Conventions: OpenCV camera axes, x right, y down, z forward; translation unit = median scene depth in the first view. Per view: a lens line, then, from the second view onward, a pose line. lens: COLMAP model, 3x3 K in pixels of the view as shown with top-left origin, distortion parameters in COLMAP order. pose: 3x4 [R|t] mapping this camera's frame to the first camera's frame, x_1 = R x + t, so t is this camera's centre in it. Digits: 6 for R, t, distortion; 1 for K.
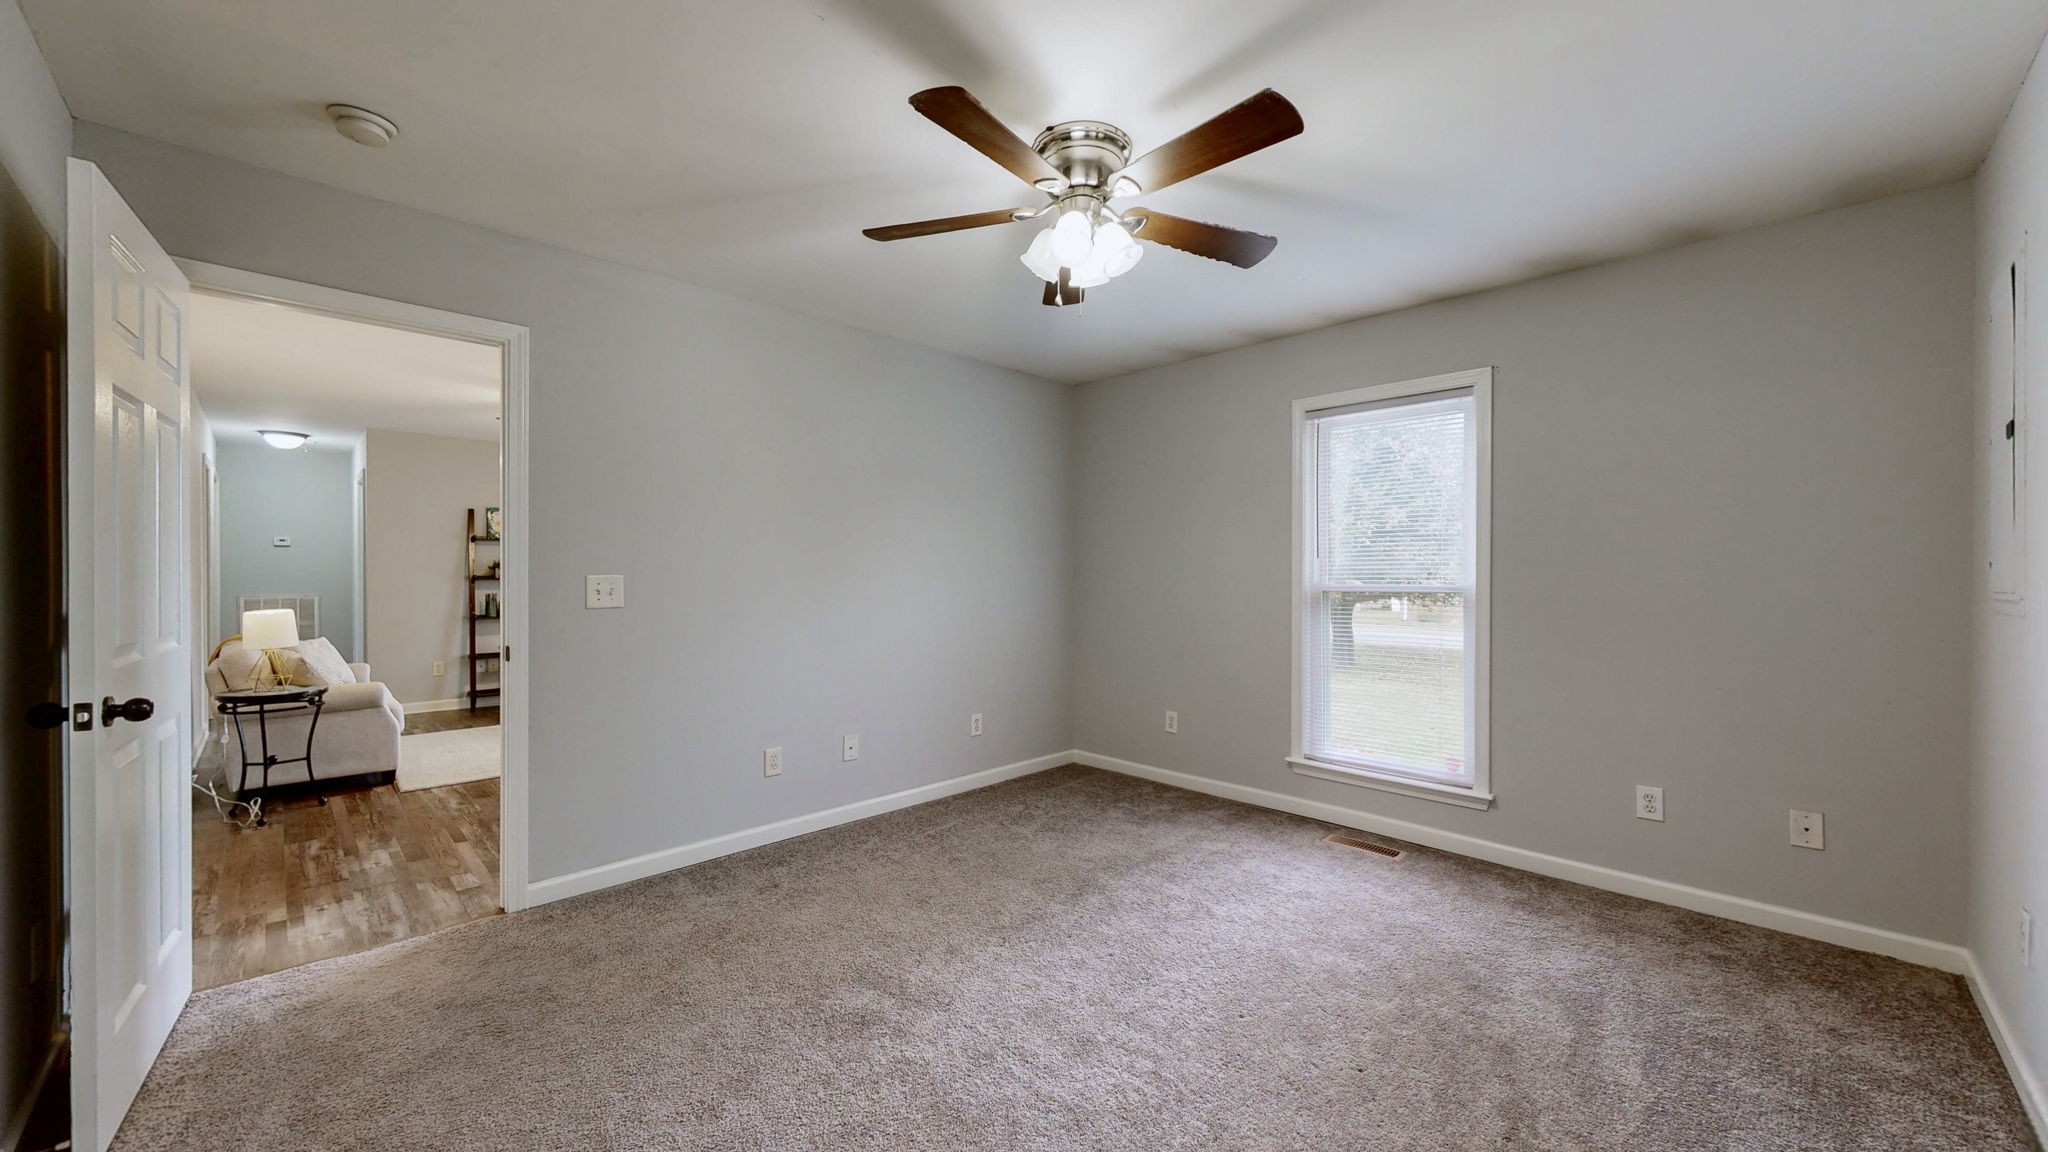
lens RADIAL K [[749.9, 0, 1025.6], [0, 749.9, 578.9], [0, 0, 1]] dist [-0.000043, 0.000066]
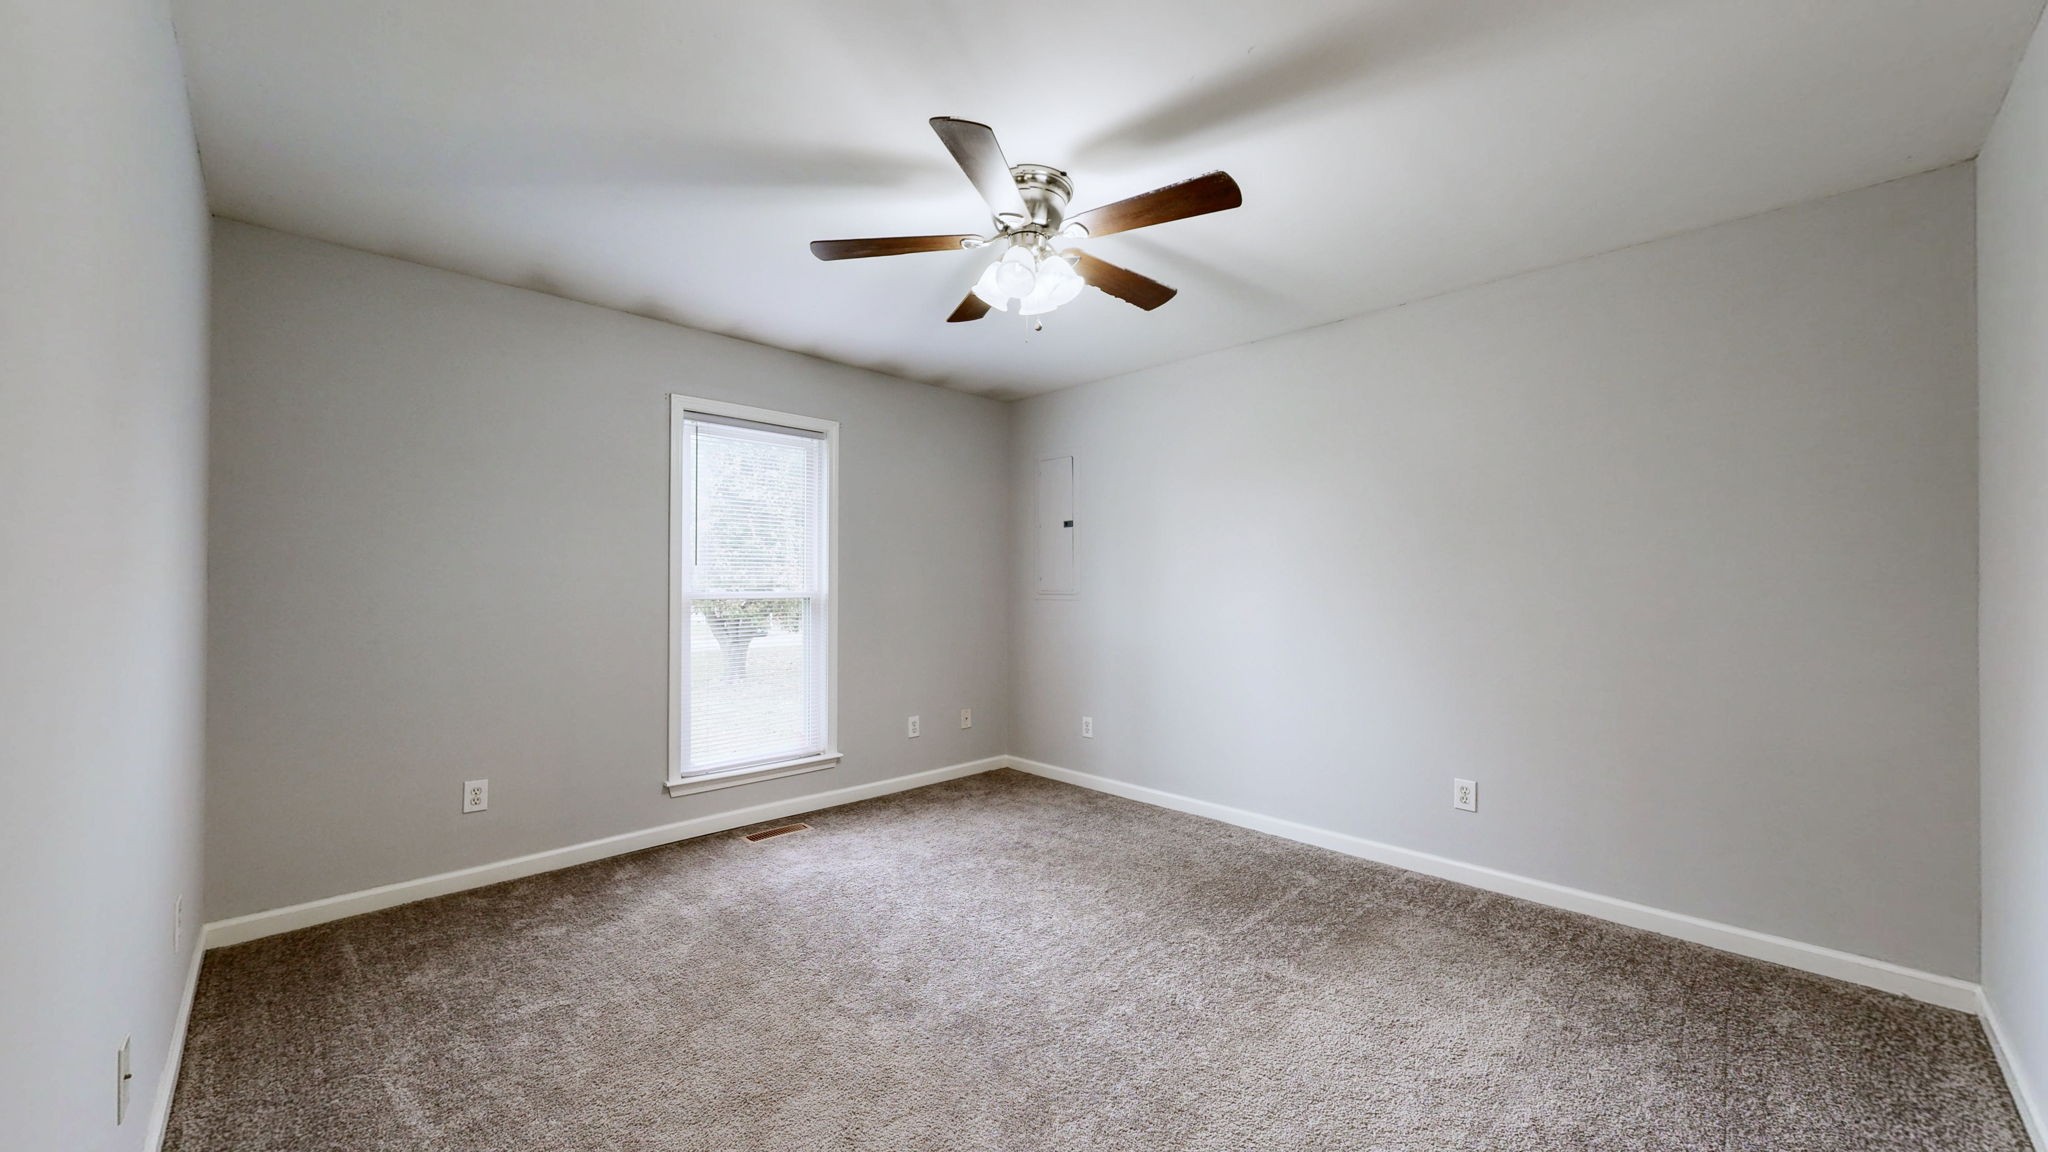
lens RADIAL K [[749.9, 0, 1025.6], [0, 749.9, 578.9], [0, 0, 1]] dist [-0.000043, 0.000066]
pose [[0.006610, 0.003926, 0.999970, -0.575599], [-0.000118, 0.999992, -0.003925, -0.006587], [-0.999978, -0.000092, 0.006611, 0.571830]]
